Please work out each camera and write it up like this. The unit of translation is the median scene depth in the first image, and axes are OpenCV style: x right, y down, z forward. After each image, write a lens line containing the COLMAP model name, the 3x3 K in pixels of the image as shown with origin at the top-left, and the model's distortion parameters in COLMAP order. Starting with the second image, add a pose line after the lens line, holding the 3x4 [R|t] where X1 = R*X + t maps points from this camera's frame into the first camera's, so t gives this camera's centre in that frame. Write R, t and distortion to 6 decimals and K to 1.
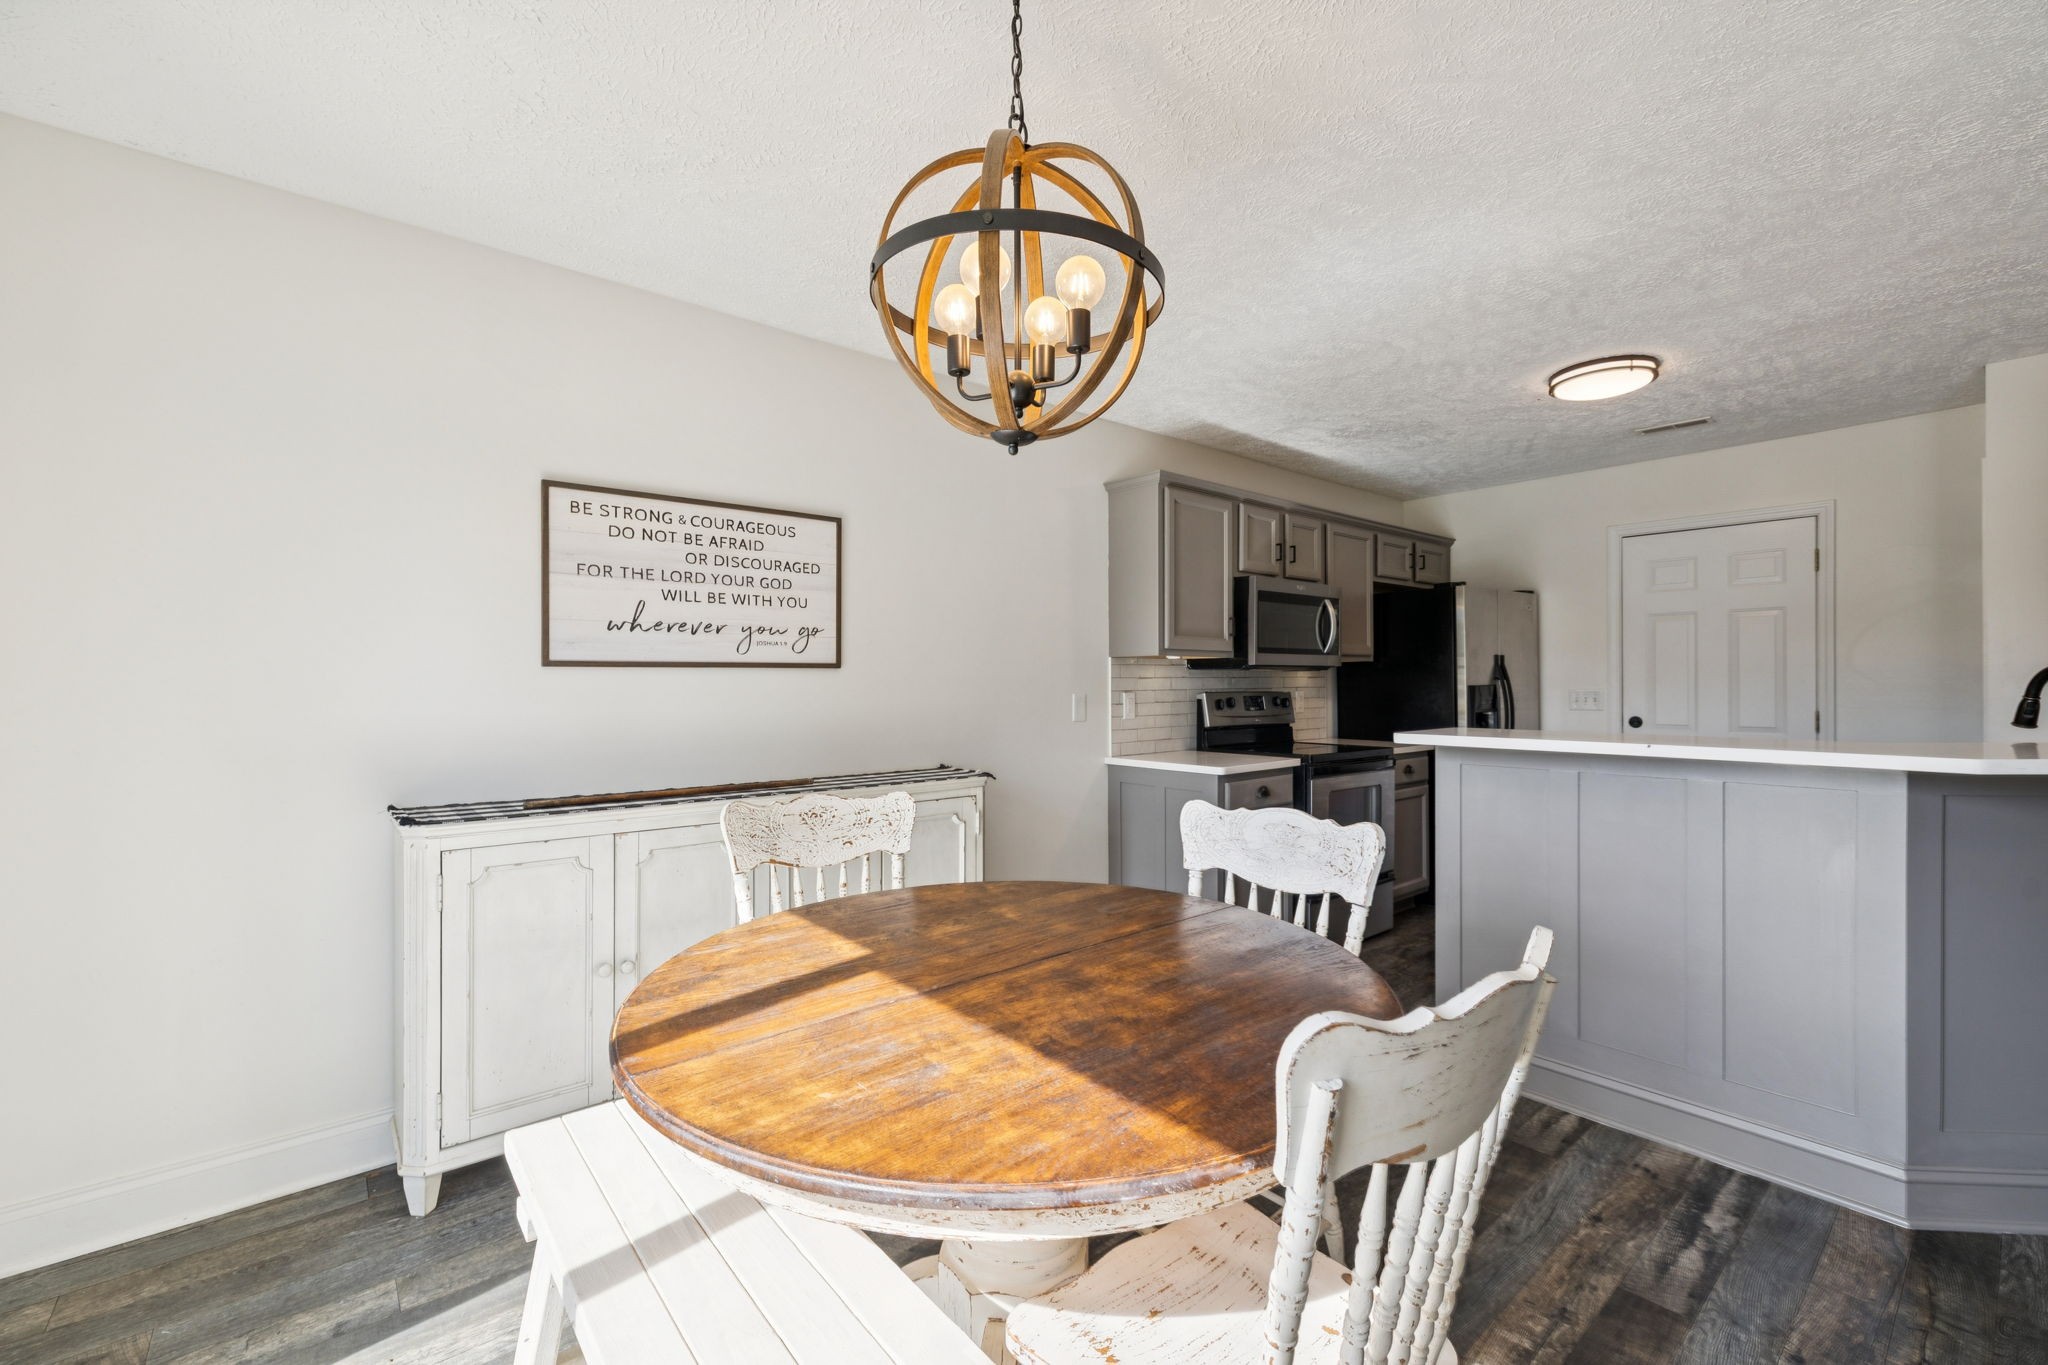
lens RADIAL K [[858.1, 0, 1026.0], [0, 858.1, 683.4], [0, 0, 1]] dist [0.001531, -0.001119]
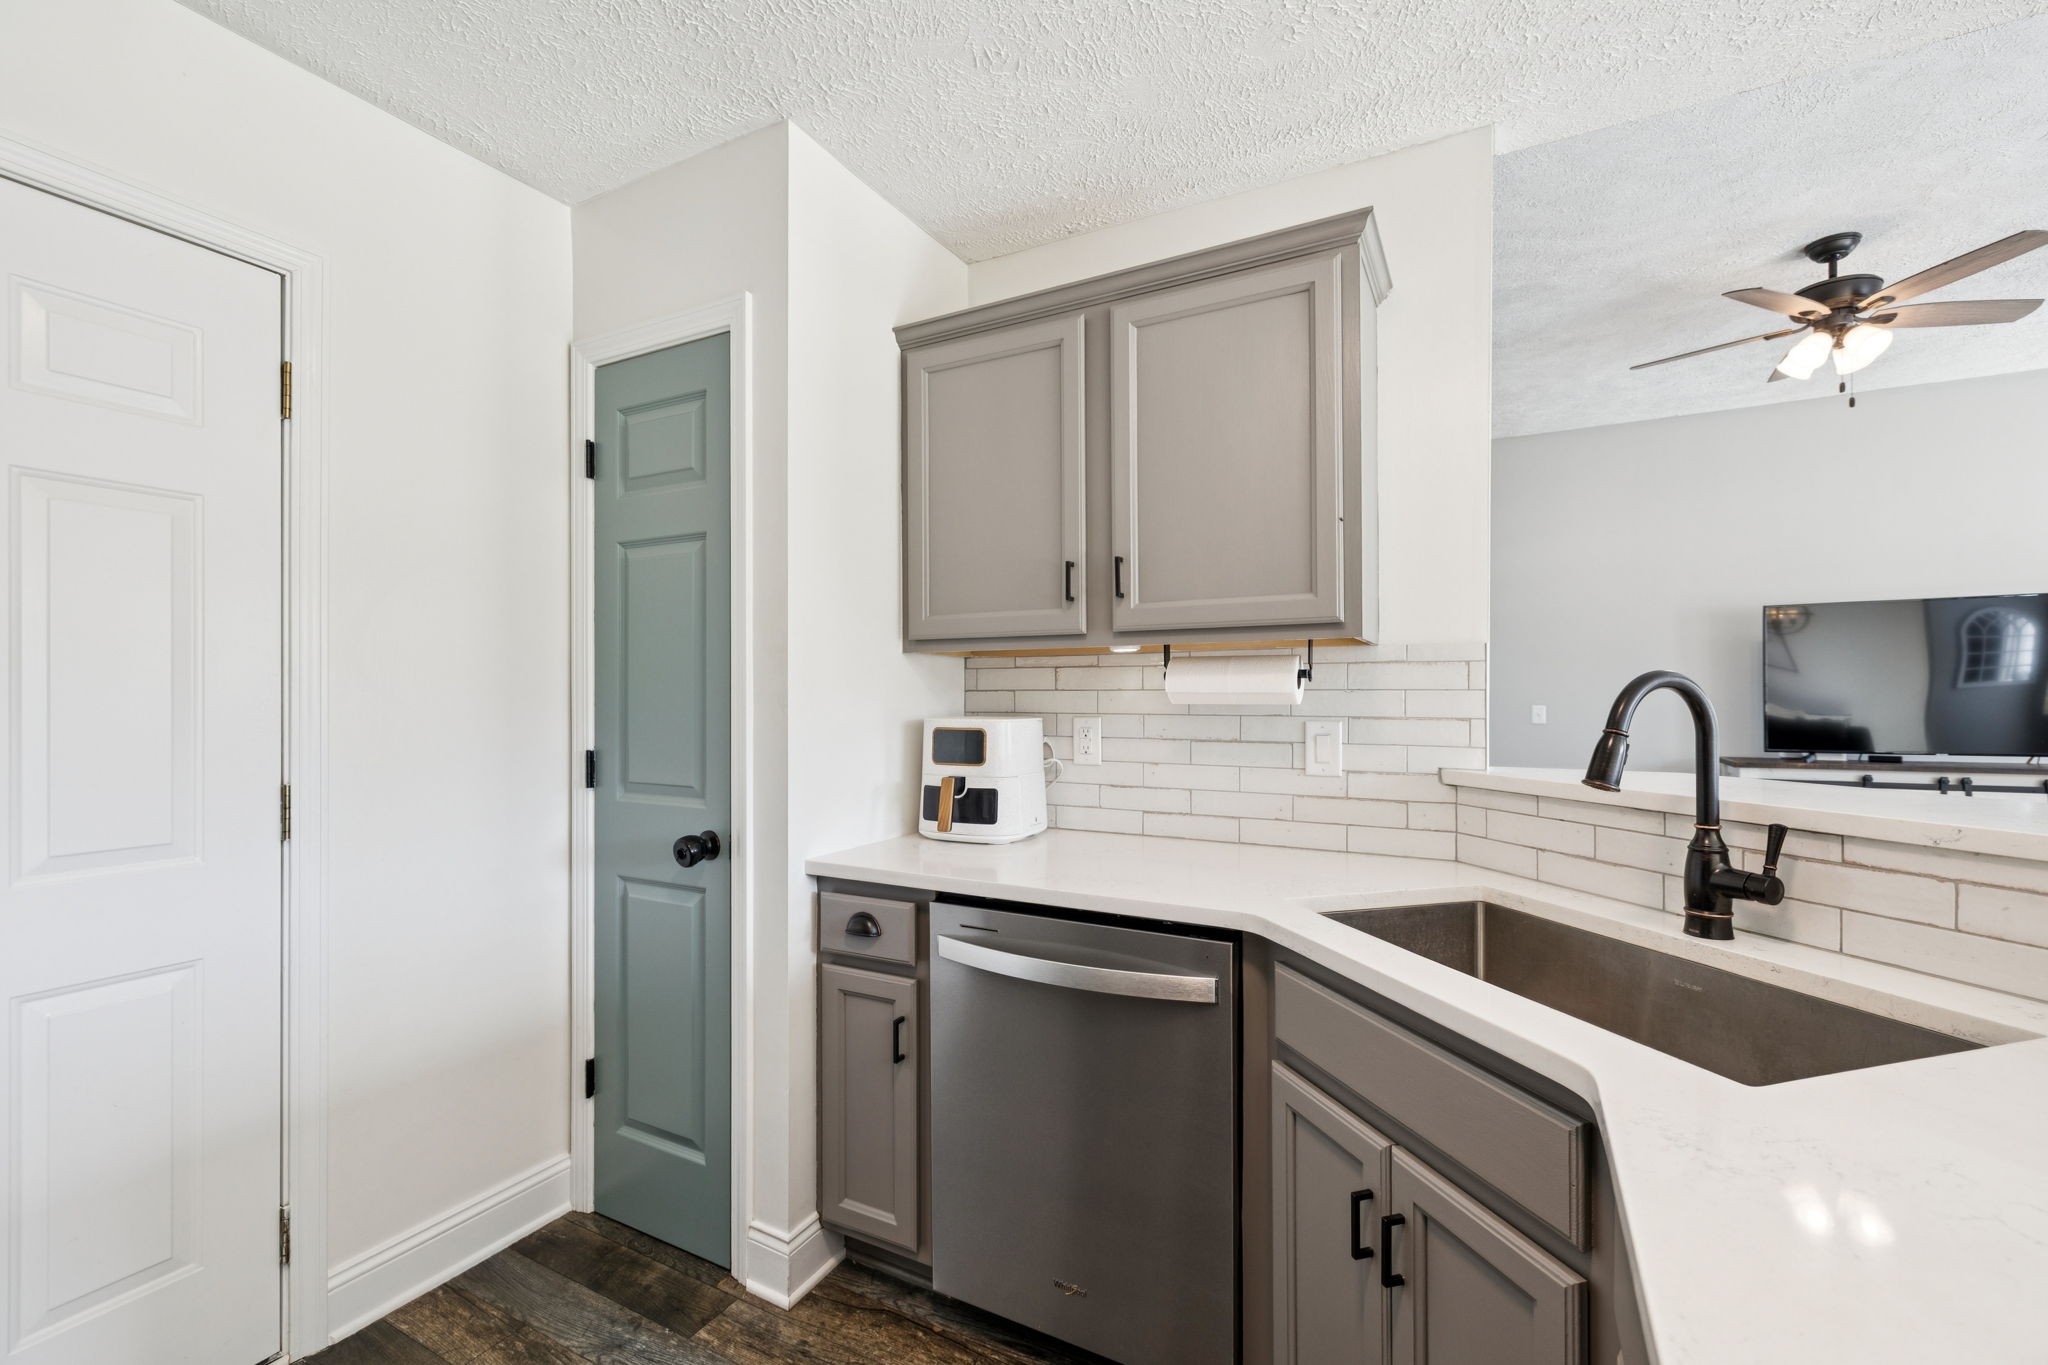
lens RADIAL K [[865.4, 0, 1030.6], [0, 865.4, 695.8], [0, 0, 1]] dist [-0.000704, 0.000357]
pose [[-0.374367, 0.007338, 0.927251, 0.459715], [0.005003, 0.999970, -0.005893, -0.002983], [-0.927267, 0.002433, -0.374393, 0.875625]]
